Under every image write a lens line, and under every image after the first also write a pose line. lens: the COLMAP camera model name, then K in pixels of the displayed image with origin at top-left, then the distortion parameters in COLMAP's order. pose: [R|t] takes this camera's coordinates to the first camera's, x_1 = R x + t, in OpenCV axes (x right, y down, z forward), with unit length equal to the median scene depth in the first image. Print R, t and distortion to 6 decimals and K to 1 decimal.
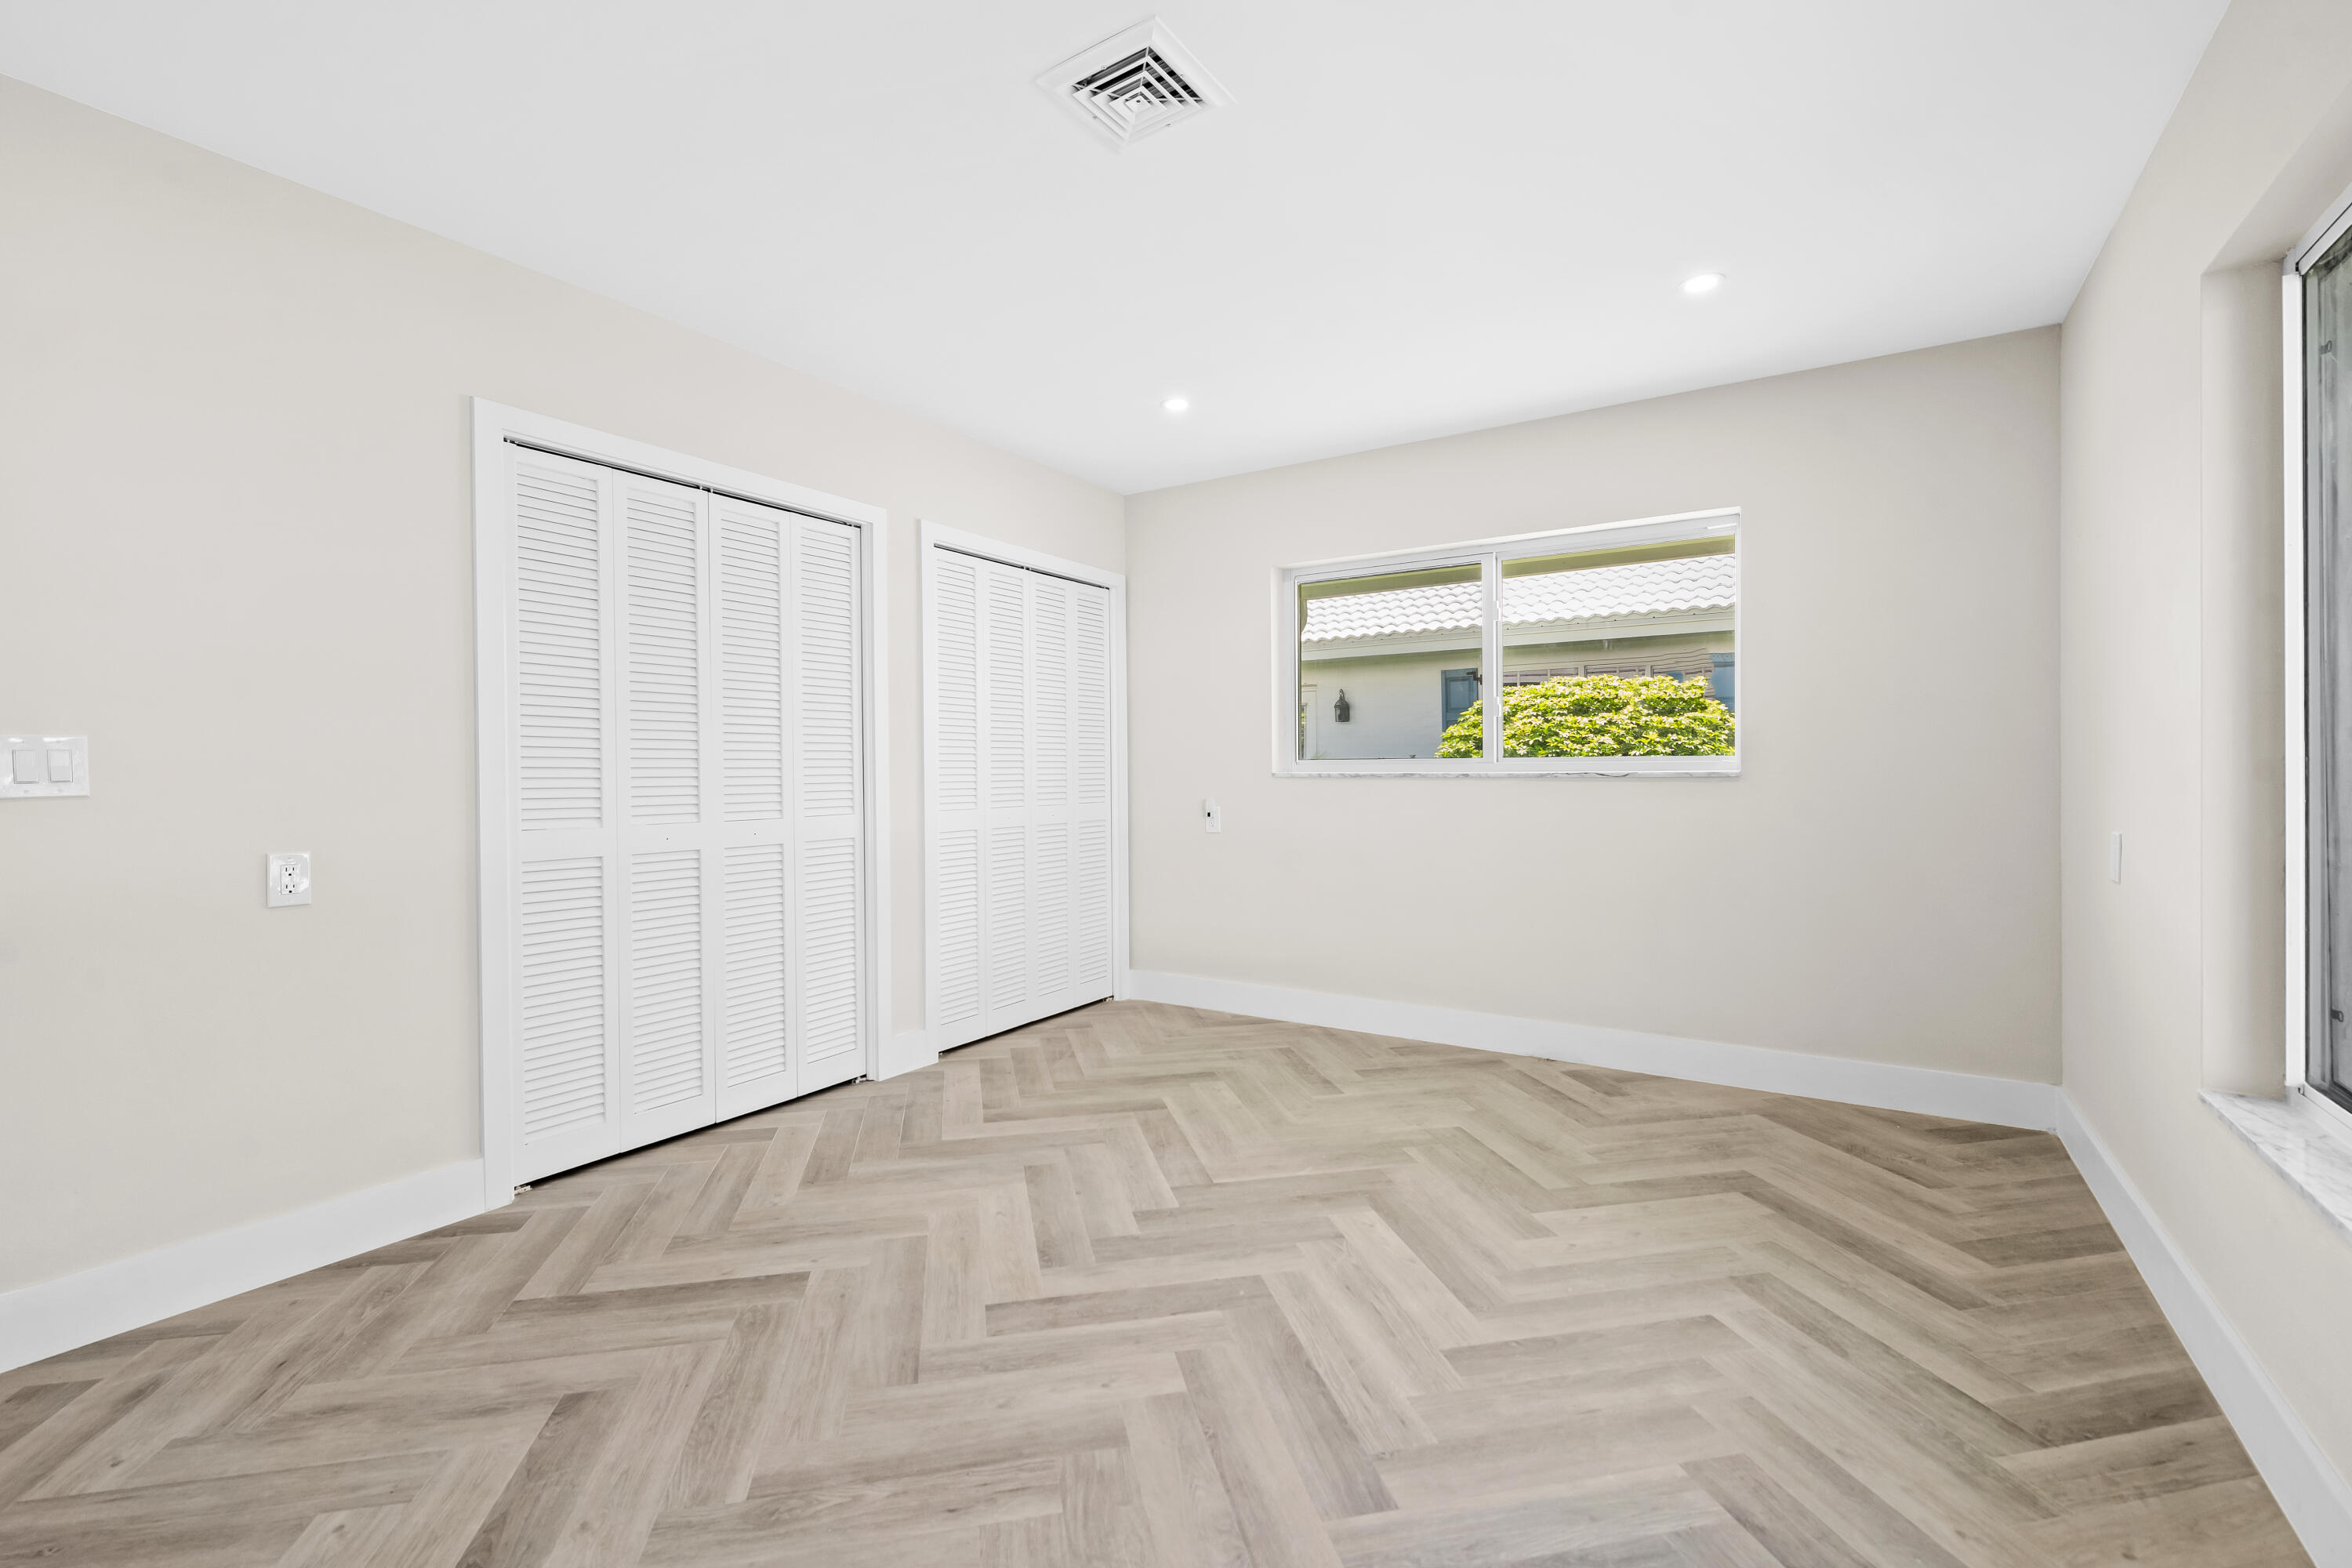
lens RADIAL K [[1021.2, 0, 1166.4], [0, 1021.2, 764.6], [0, 0, 1]] dist [0.004573, -0.000098]
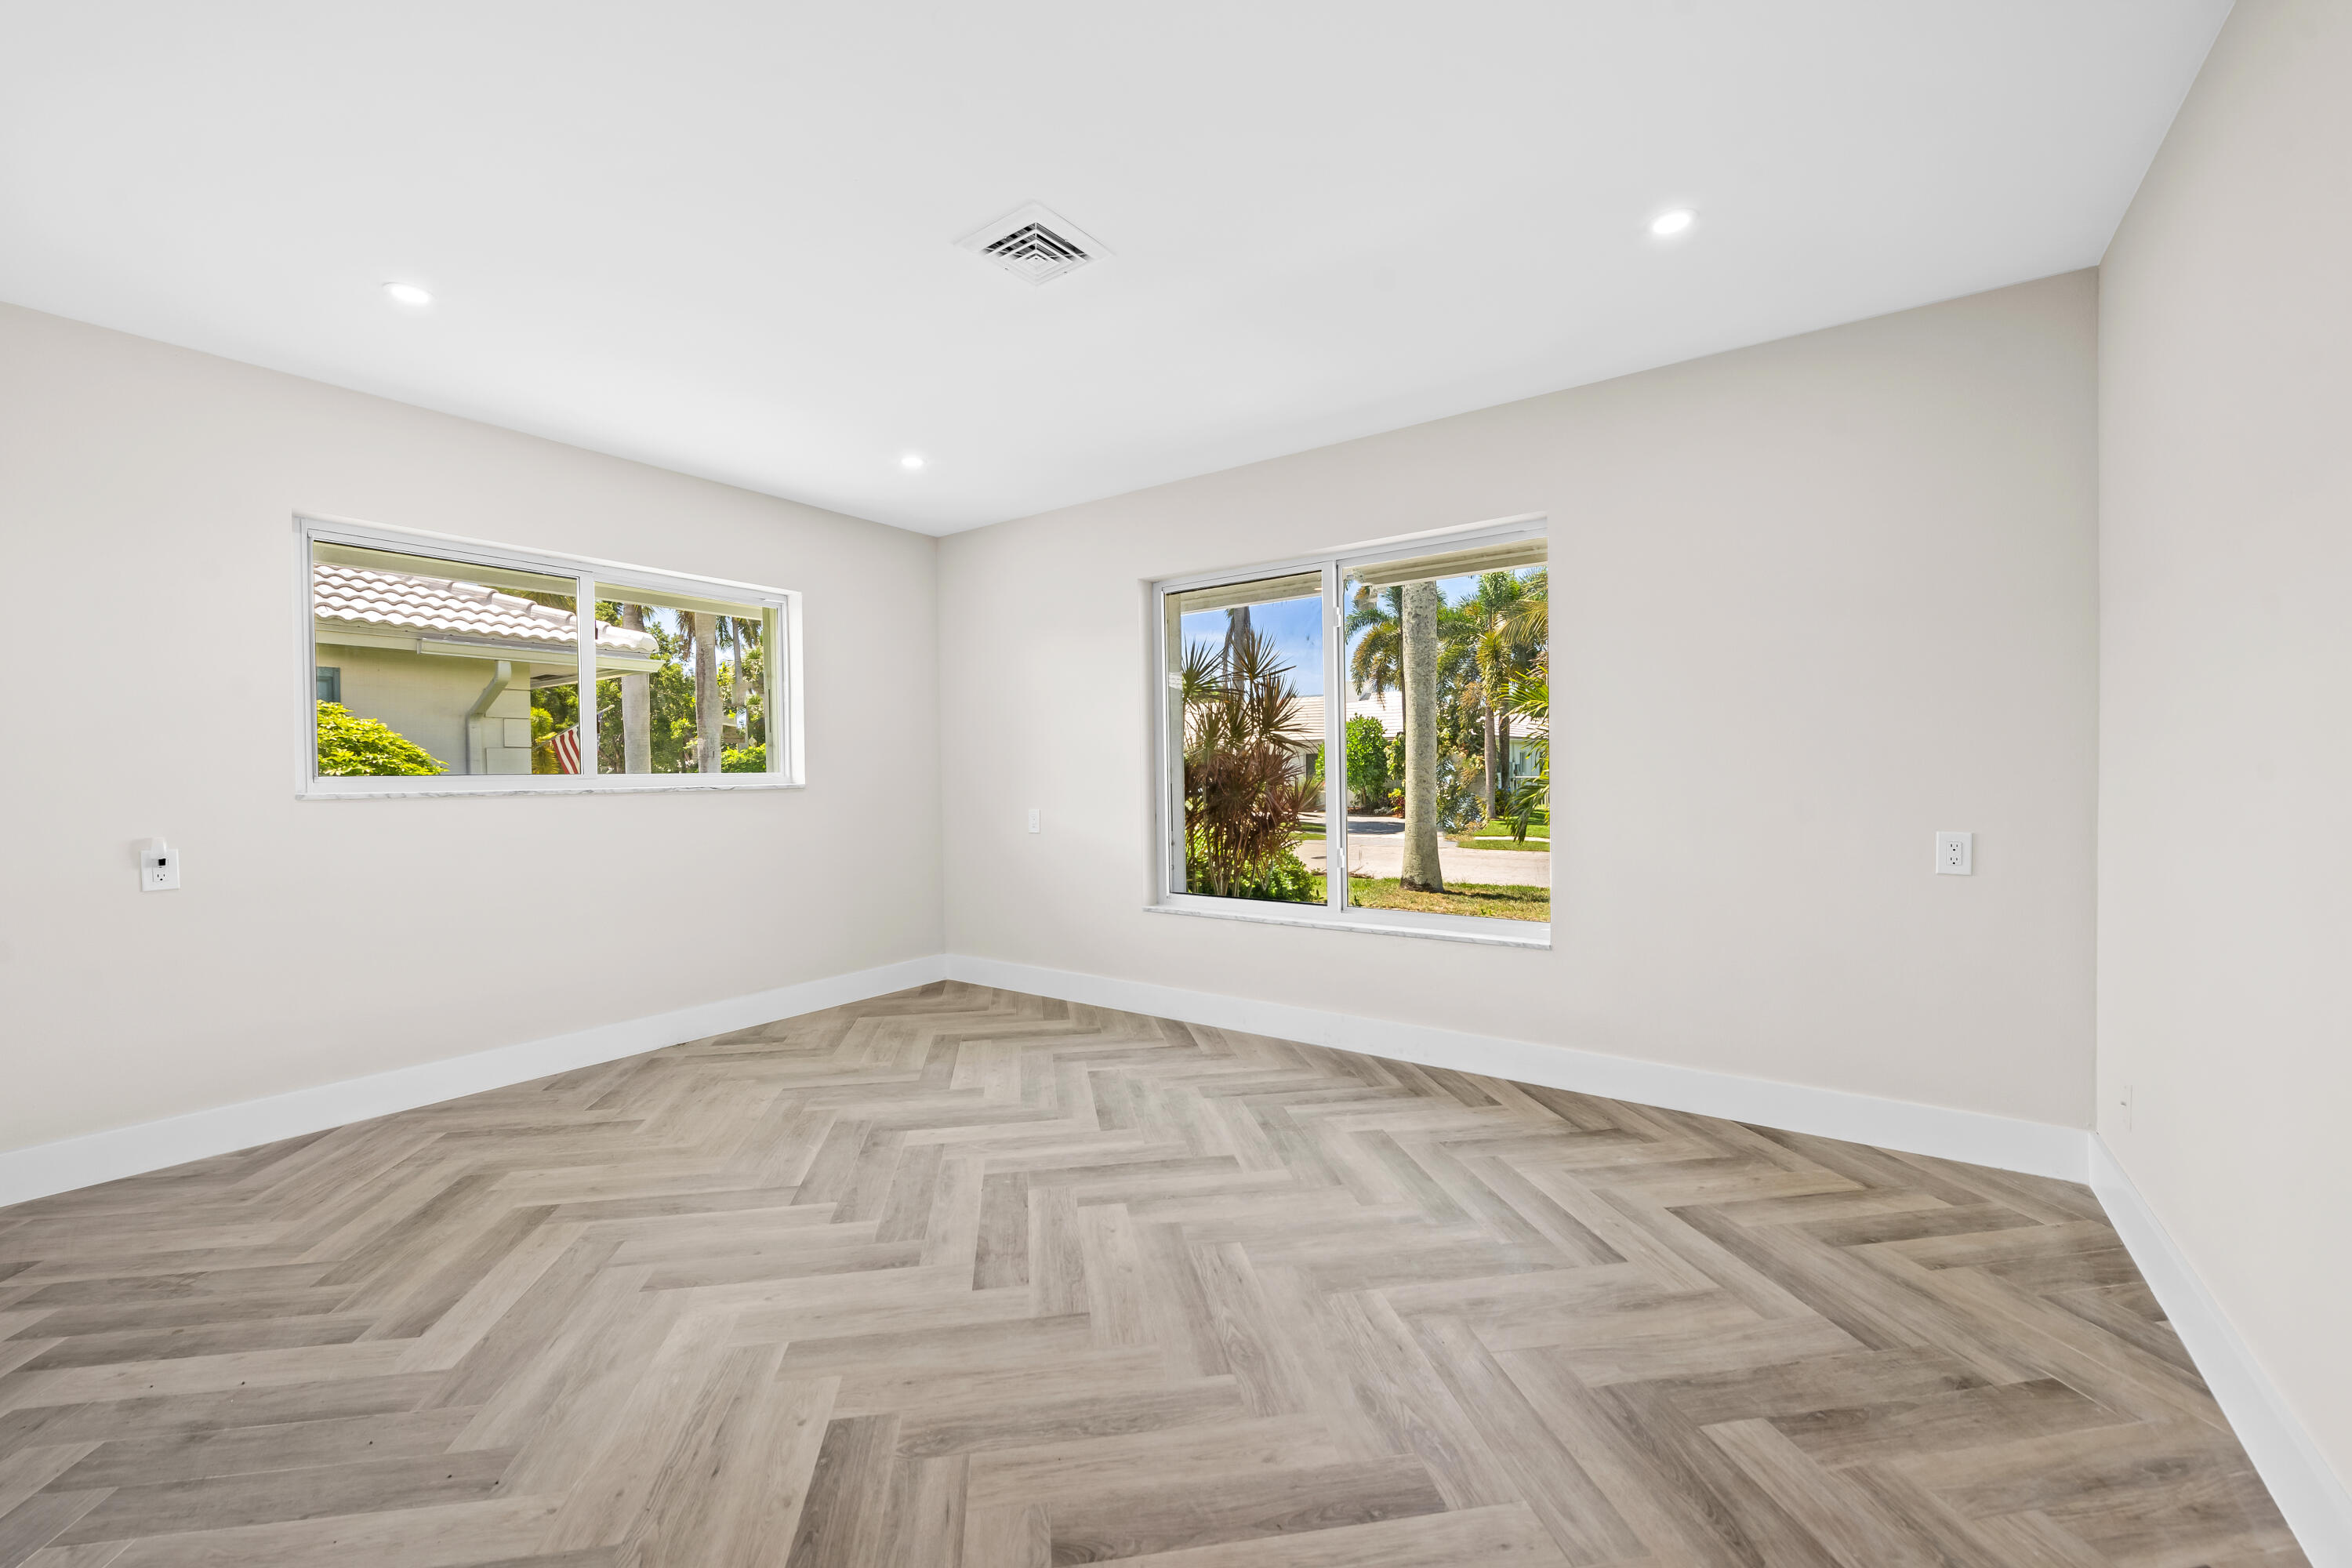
lens RADIAL K [[935.7, 0, 1170.8], [0, 935.7, 779.4], [0, 0, 1]] dist [0.003036, 0.000183]
pose [[0.039240, -0.001033, 0.999229, -0.753023], [0.010882, 0.999941, 0.000606, 0.005311], [-0.999171, 0.010850, 0.039249, 0.504840]]
